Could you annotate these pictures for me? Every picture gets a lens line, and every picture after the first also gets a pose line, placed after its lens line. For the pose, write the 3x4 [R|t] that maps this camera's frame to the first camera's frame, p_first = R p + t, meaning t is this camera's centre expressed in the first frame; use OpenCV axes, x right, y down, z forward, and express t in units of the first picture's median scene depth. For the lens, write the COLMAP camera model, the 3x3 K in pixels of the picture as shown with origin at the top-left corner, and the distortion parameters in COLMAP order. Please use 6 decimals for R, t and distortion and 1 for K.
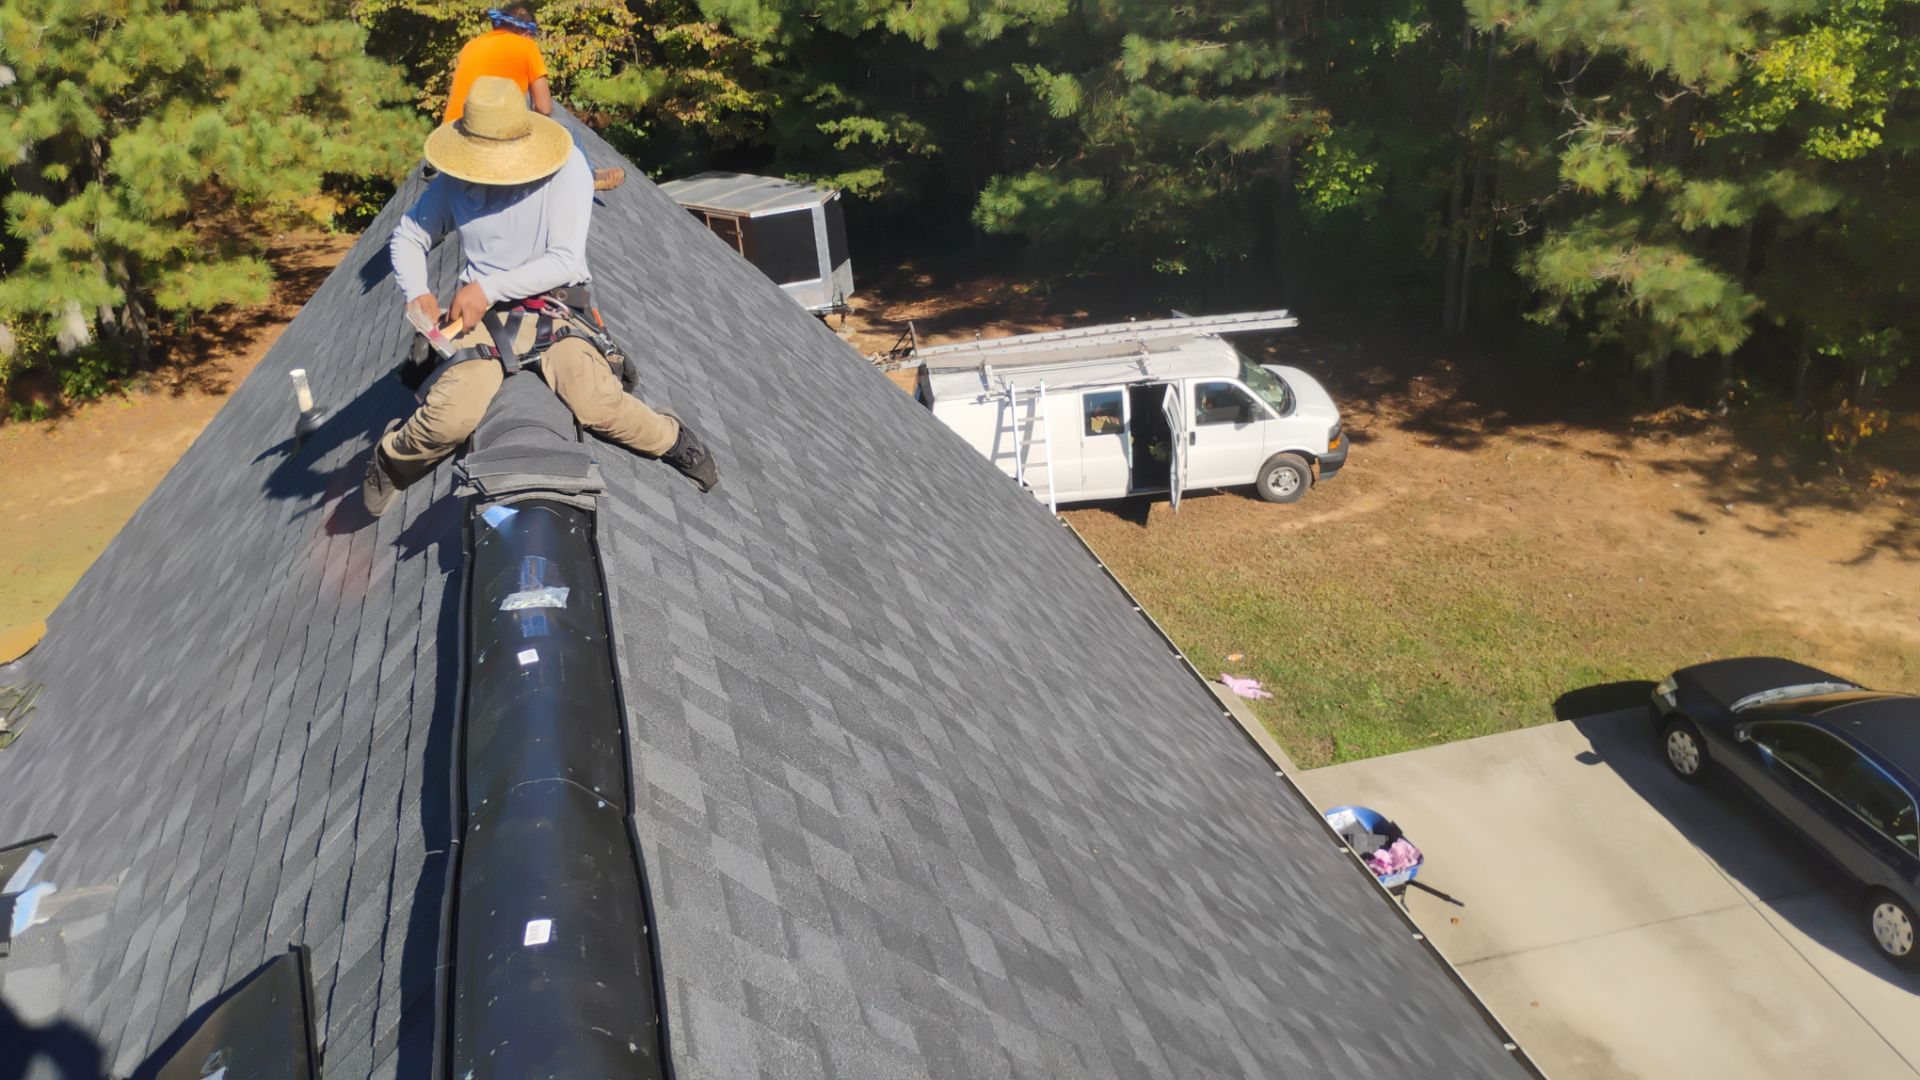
lens RADIAL K [[1607.2, 0, 966.2], [0, 1607.2, 526.5], [0, 0, 1]] dist [0.055166, -0.072627]
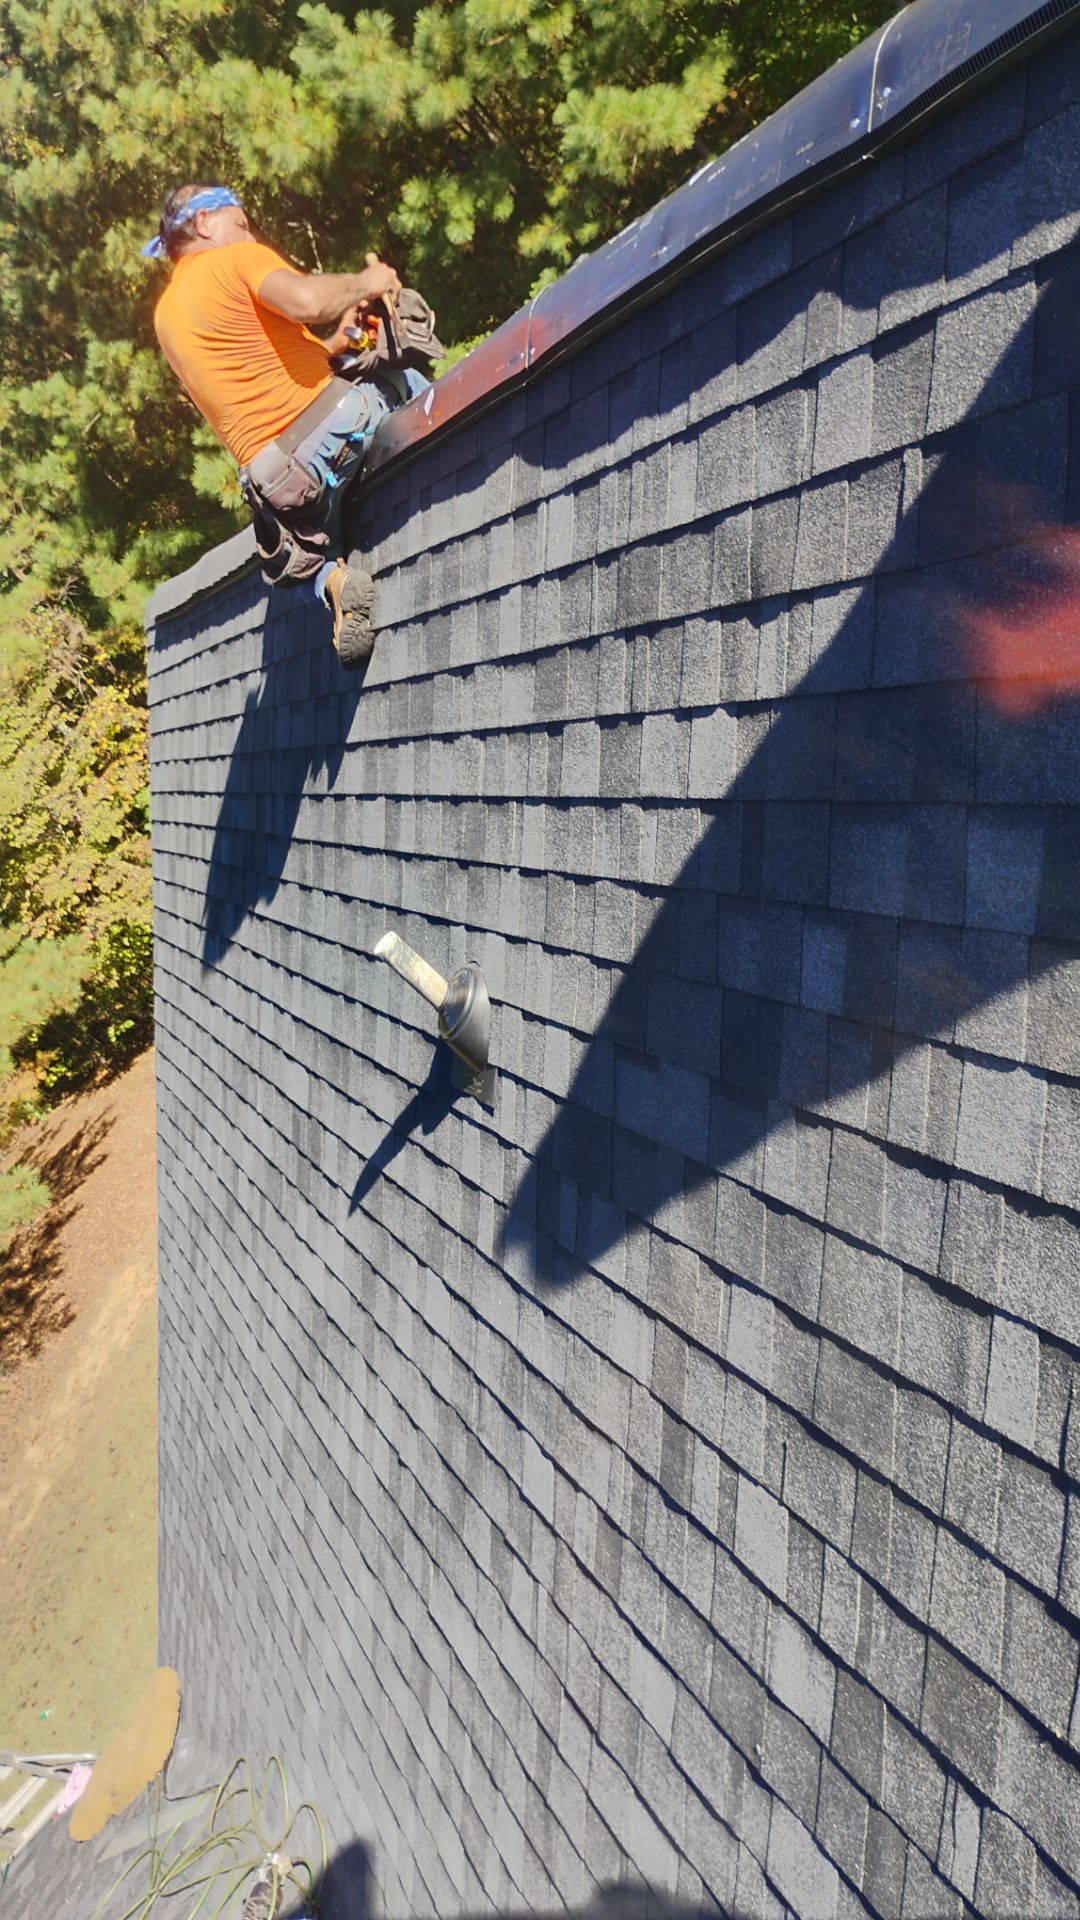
lens RADIAL K [[1607.2, 0, 540.0], [0, 1607.2, 960.0], [0, 0, 1]] dist [0.055166, -0.072627]
pose [[0.758279, -0.649893, -0.051492, -0.104528], [0.646909, 0.759872, -0.064052, -0.010285], [0.080755, 0.015259, 0.996617, 0.152461]]
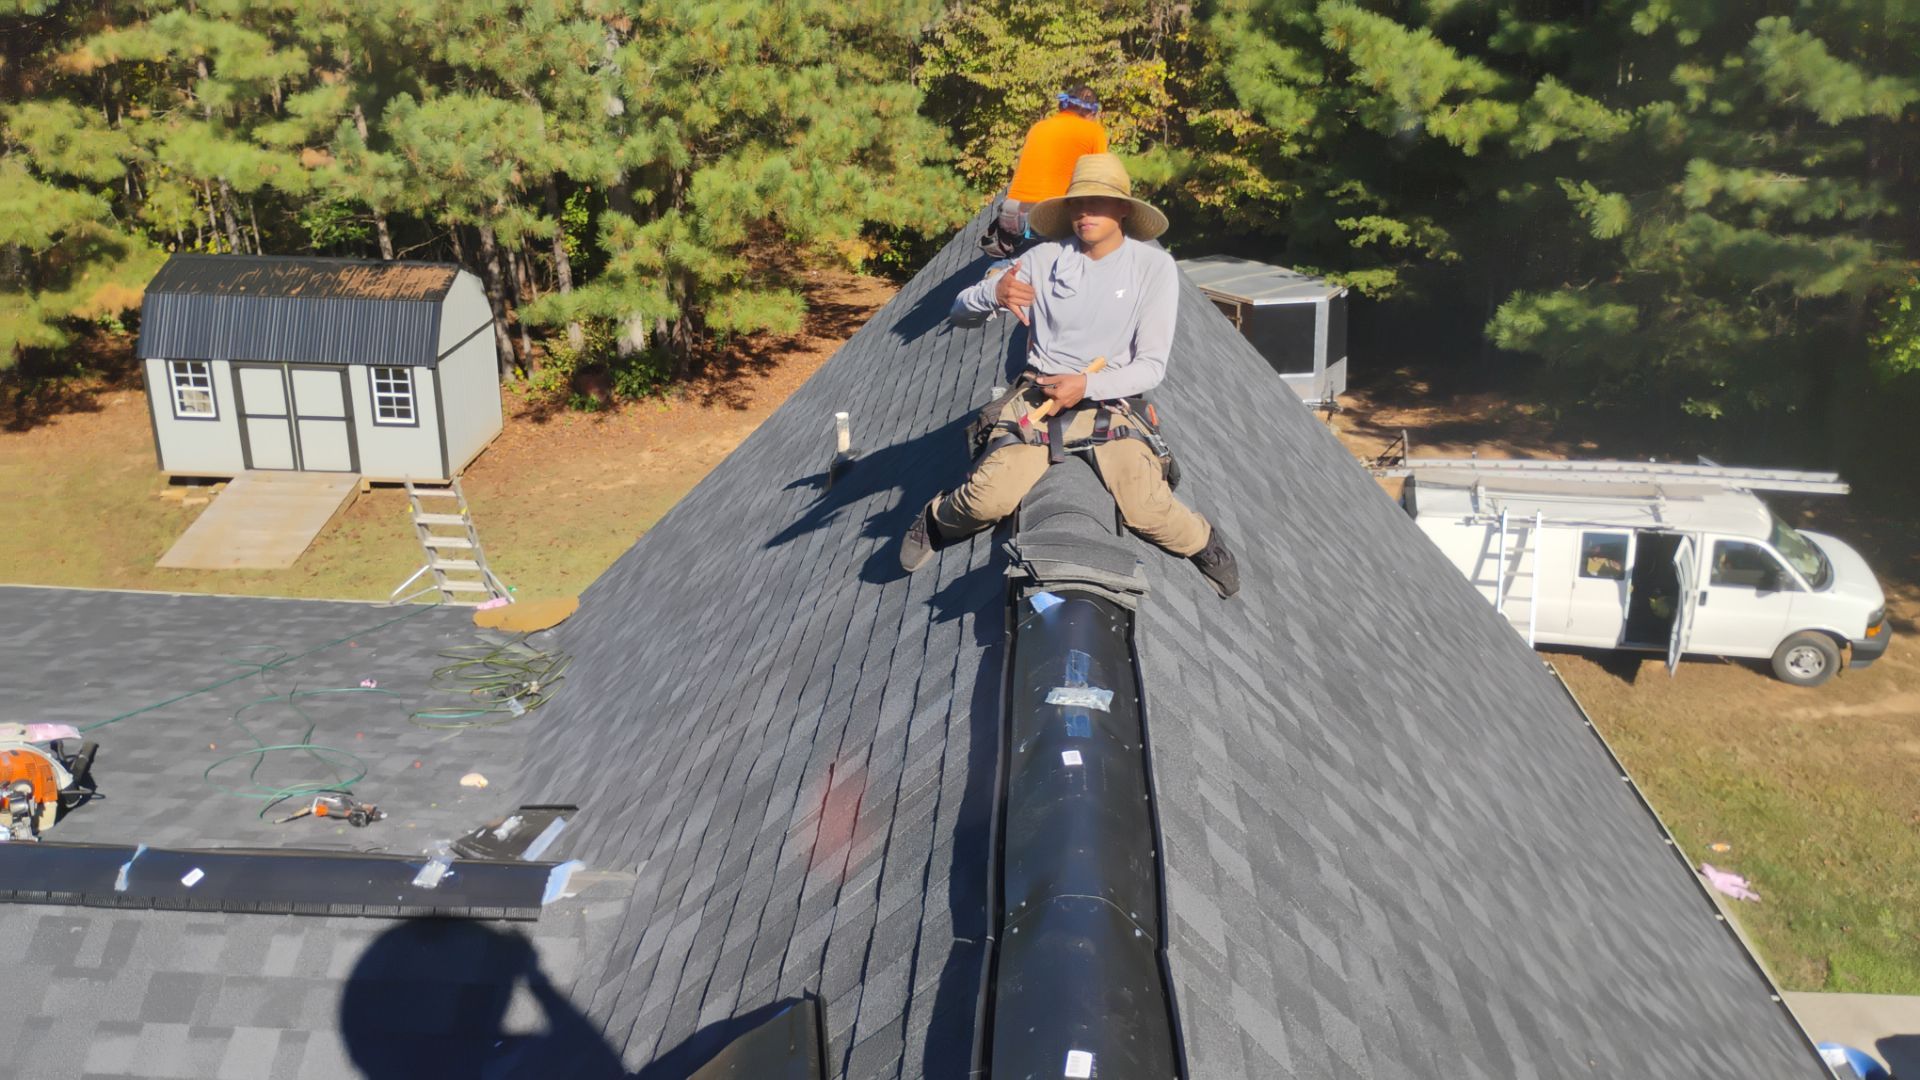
lens RADIAL K [[1607.2, 0, 966.2], [0, 1607.2, 526.5], [0, 0, 1]] dist [0.055166, -0.072627]
pose [[0.950609, 0.152607, -0.270284, -0.014137], [-0.164960, 0.986021, -0.023454, -0.004274], [0.262926, 0.066881, 0.962495, 0.002816]]
